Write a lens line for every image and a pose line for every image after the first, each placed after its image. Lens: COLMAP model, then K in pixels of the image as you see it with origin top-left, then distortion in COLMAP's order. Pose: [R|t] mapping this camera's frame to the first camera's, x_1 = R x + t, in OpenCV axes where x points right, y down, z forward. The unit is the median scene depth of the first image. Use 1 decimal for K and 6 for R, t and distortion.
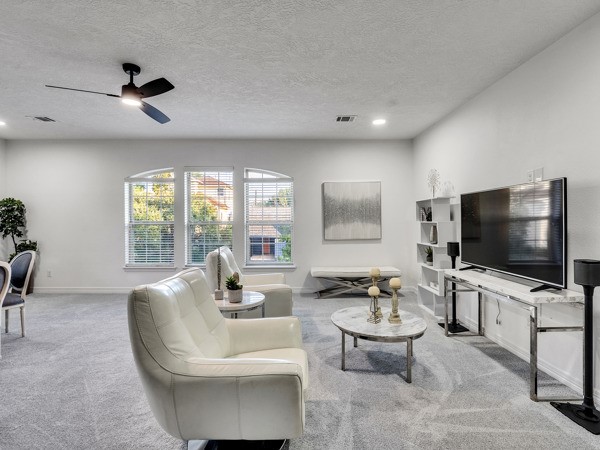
lens RADIAL K [[305.1, 0, 295.0], [0, 305.1, 223.8], [0, 0, 1]] dist [0.000463, -0.000221]
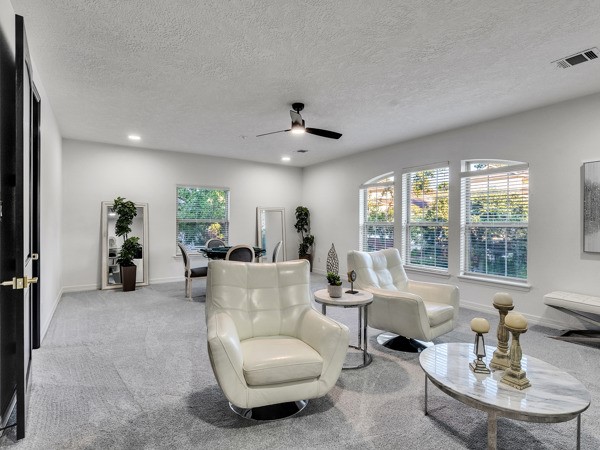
lens RADIAL K [[305.1, 0, 294.1], [0, 305.1, 224.2], [0, 0, 1]] dist [0.000463, -0.000221]
pose [[0.553390, 0.009741, -0.832866, 0.290072], [-0.012581, 0.999915, 0.003335, -0.001008], [0.832827, 0.008633, 0.553465, 0.135240]]
